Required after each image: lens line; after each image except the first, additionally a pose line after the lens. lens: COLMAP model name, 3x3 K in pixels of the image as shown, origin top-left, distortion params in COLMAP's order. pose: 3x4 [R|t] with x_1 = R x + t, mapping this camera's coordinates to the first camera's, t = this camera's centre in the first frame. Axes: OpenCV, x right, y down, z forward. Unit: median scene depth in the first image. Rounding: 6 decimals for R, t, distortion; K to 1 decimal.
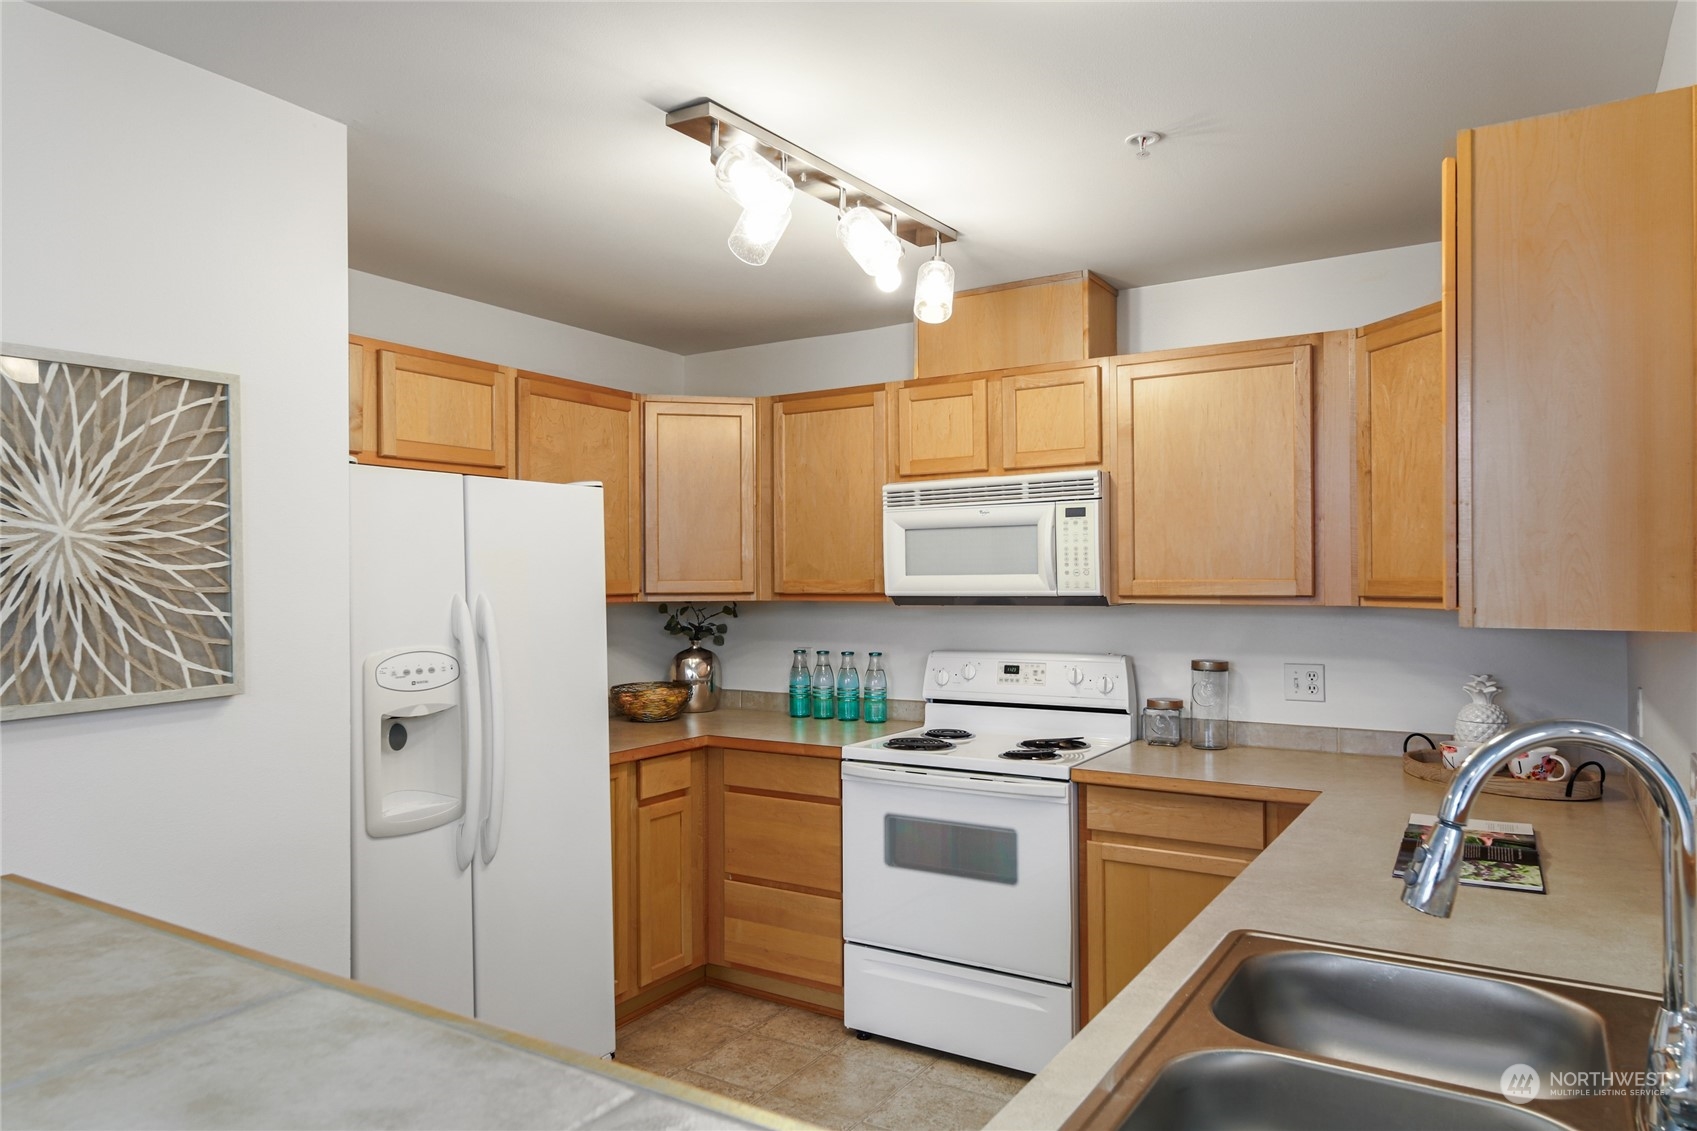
lens RADIAL K [[1083.7, 0, 848.4], [0, 1083.7, 579.4], [0, 0, 1]] dist [0.023548, -0.015931]
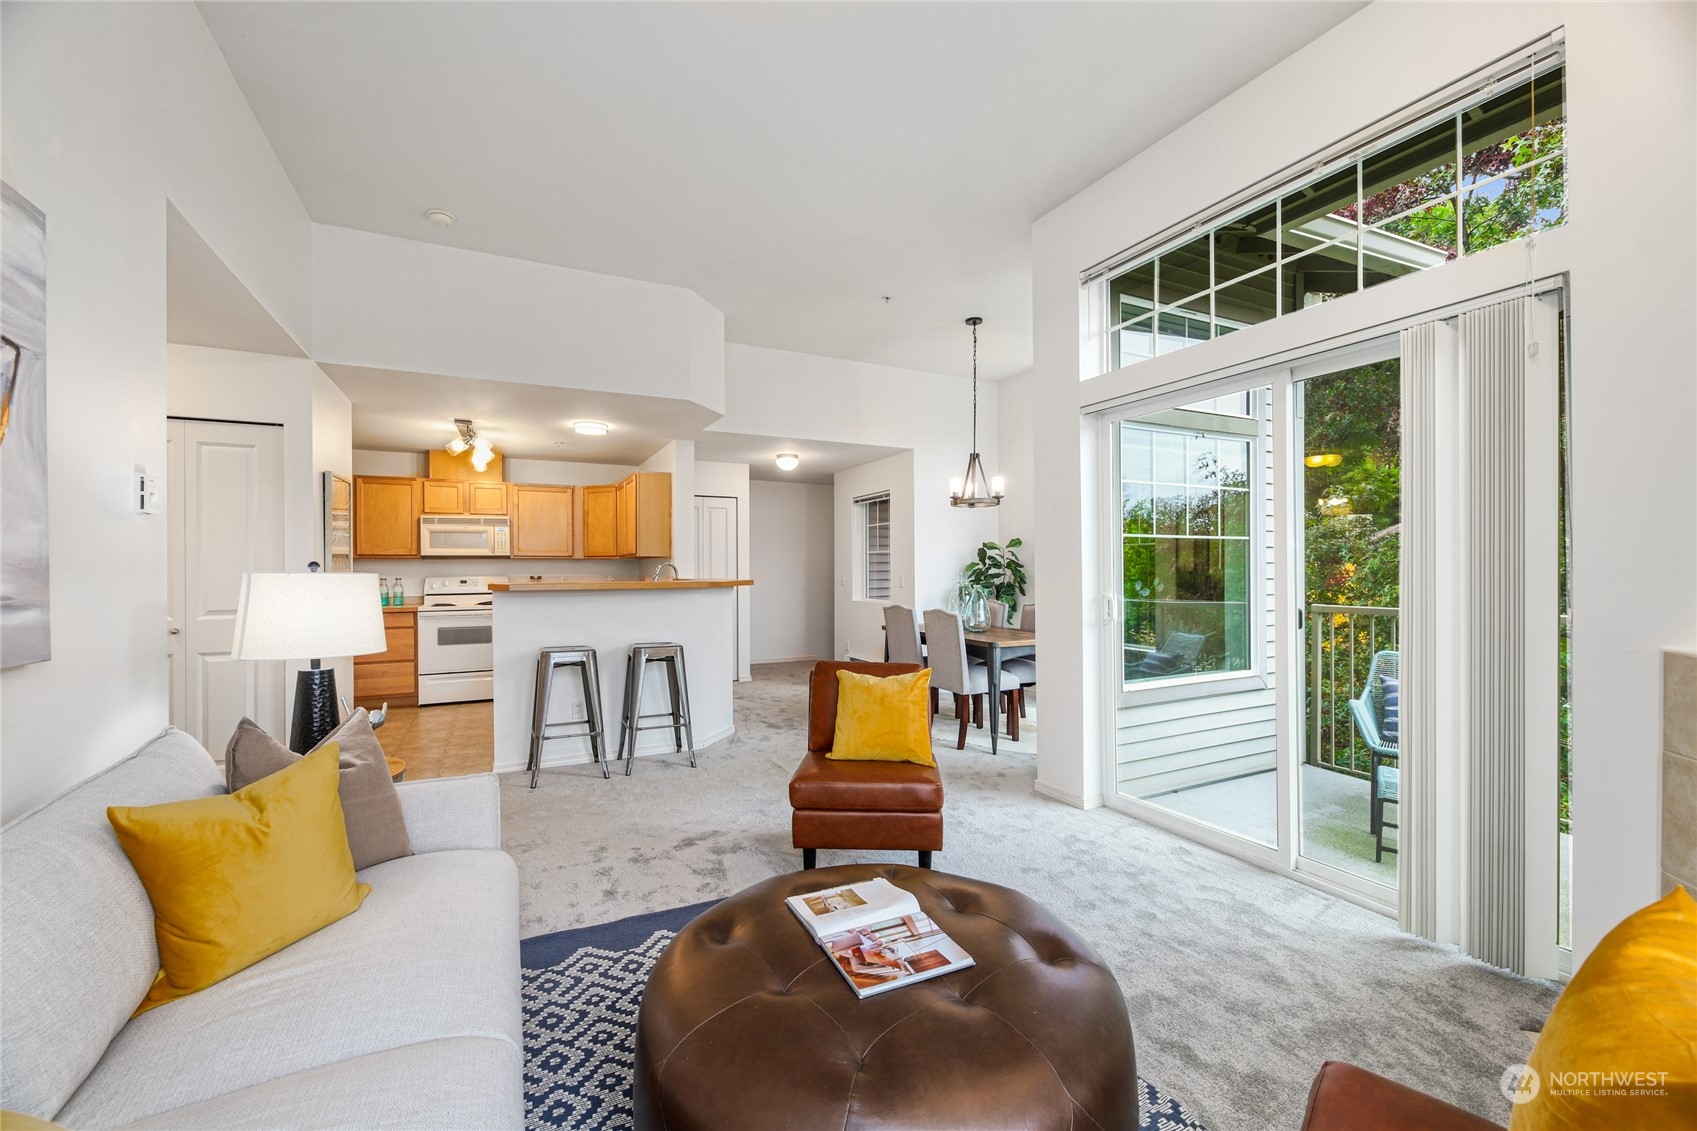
lens RADIAL K [[682.8, 0, 857.0], [0, 682.8, 566.7], [0, 0, 1]] dist [0.002111, -0.003396]
pose [[0.523835, 0.002107, 0.851817, -0.955451], [0.002330, 0.999990, -0.003906, 0.058100], [-0.851817, 0.004031, 0.523825, -0.952040]]
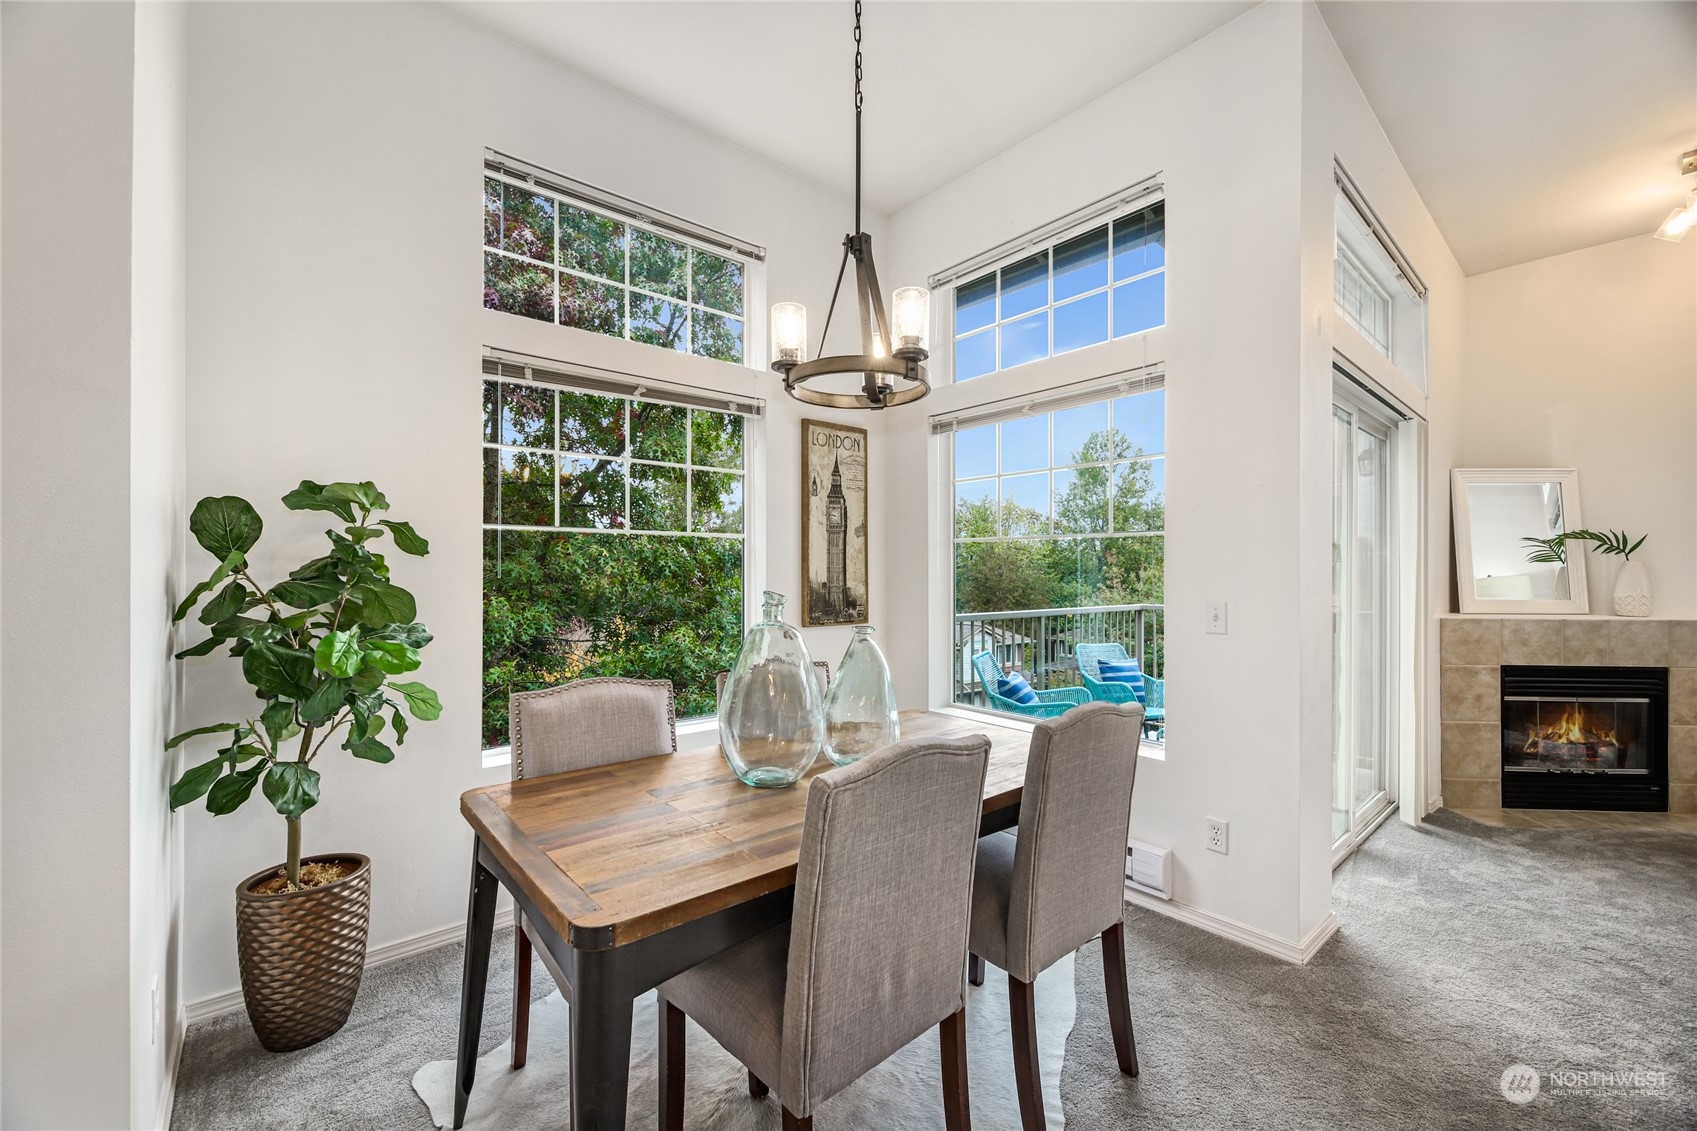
lens RADIAL K [[682.8, 0, 840.0], [0, 682.8, 570.4], [0, 0, 1]] dist [0.002111, -0.003396]
pose [[-0.953104, 0.004031, 0.302616, 0.390471], [0.002377, 0.999980, -0.005836, 0.053585], [-0.302634, -0.004843, -0.953095, 0.156720]]
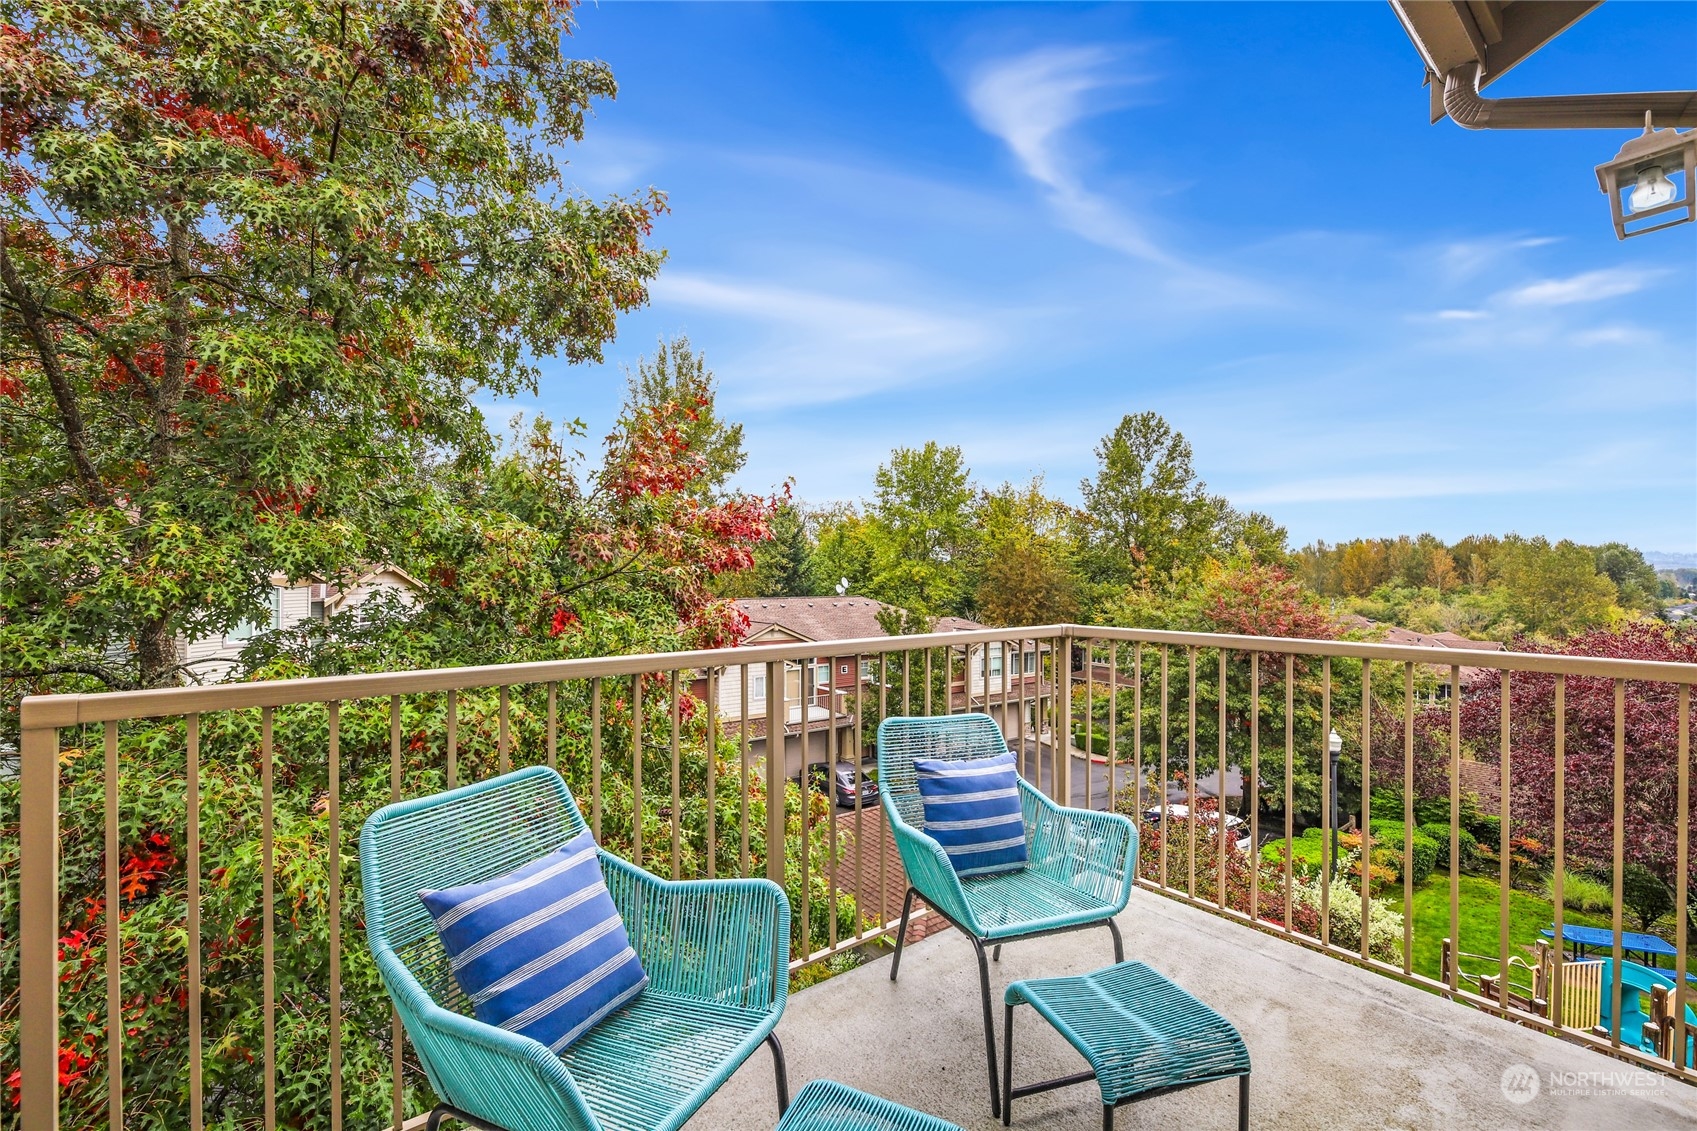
lens RADIAL K [[712.4, 0, 845.3], [0, 712.4, 569.2], [0, 0, 1]] dist [-0.001719, -0.000070]
pose [[-0.942469, 0.004315, 0.334265, 0.139206], [0.002007, 0.999972, -0.007250, 0.064984], [-0.334287, -0.006162, -0.942451, -0.791544]]
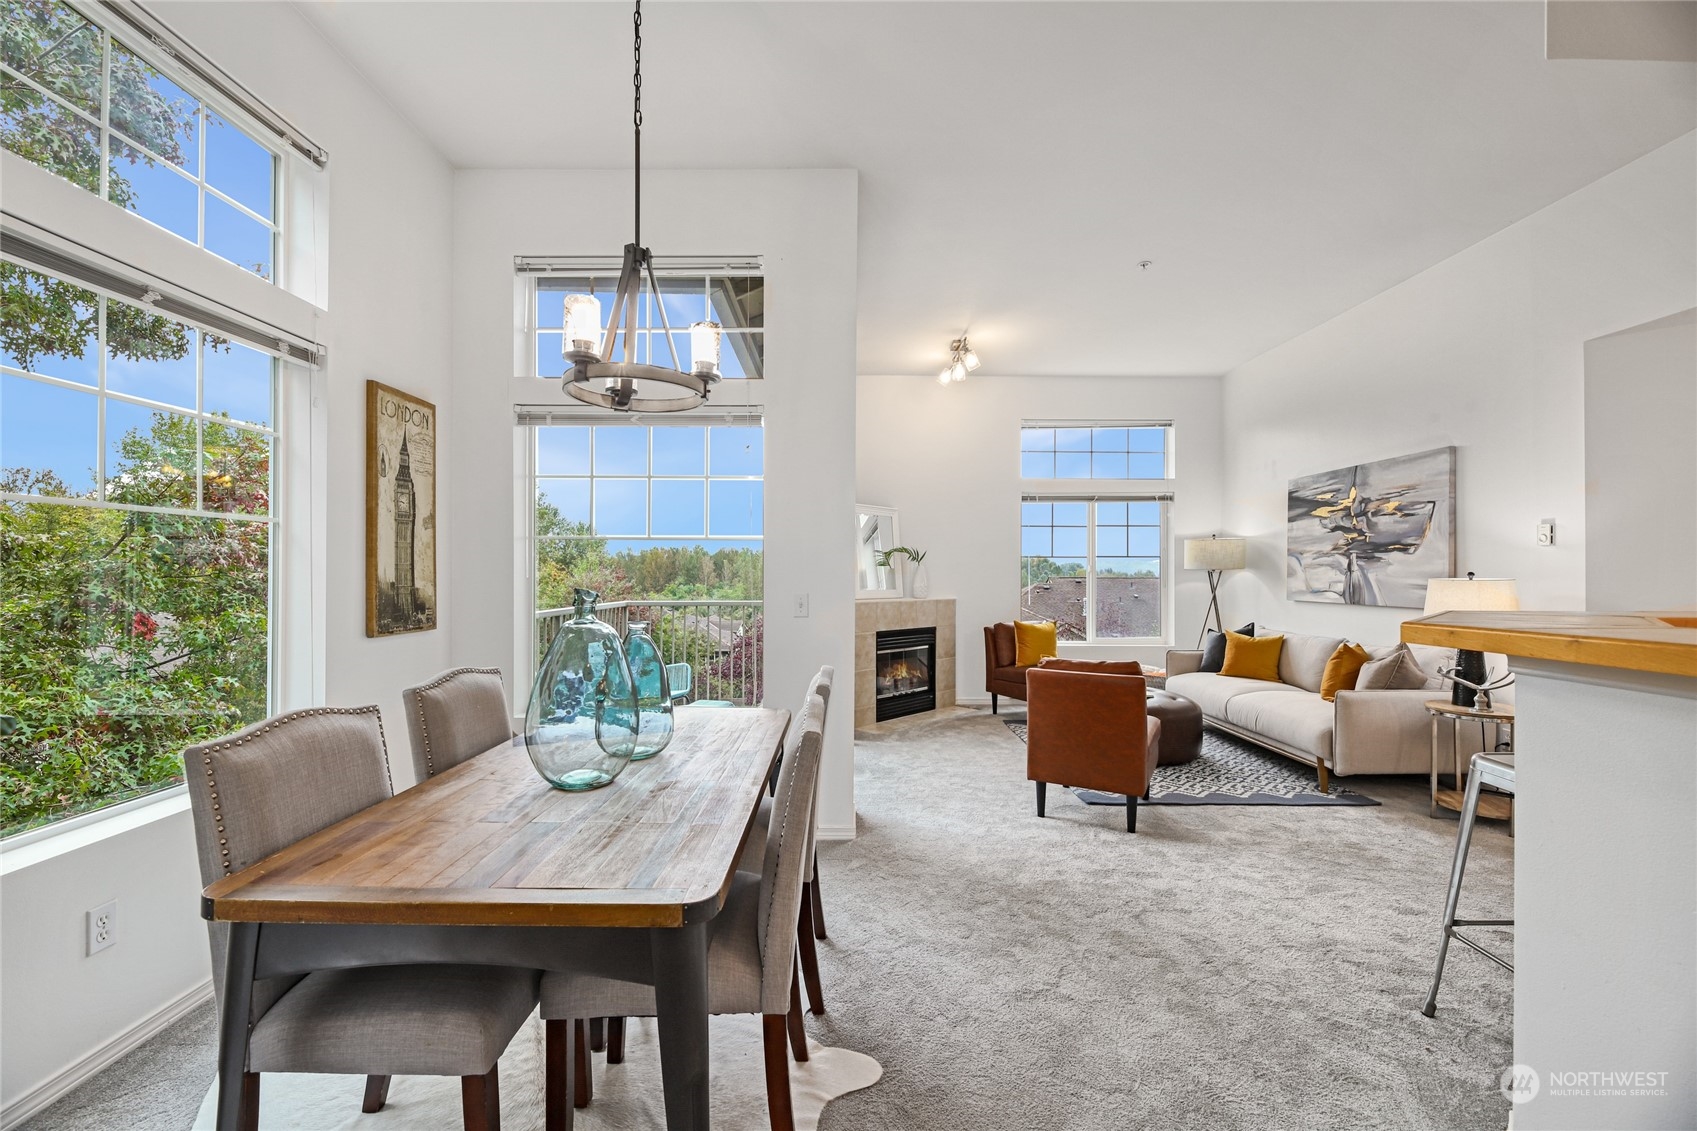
lens RADIAL K [[682.8, 0, 846.0], [0, 682.8, 569.8], [0, 0, 1]] dist [0.002111, -0.003396]
pose [[-0.846749, -0.001710, -0.531990, 0.684719], [0.001391, 0.999984, -0.005428, 0.055746], [0.531991, -0.005336, -0.846733, 0.206348]]
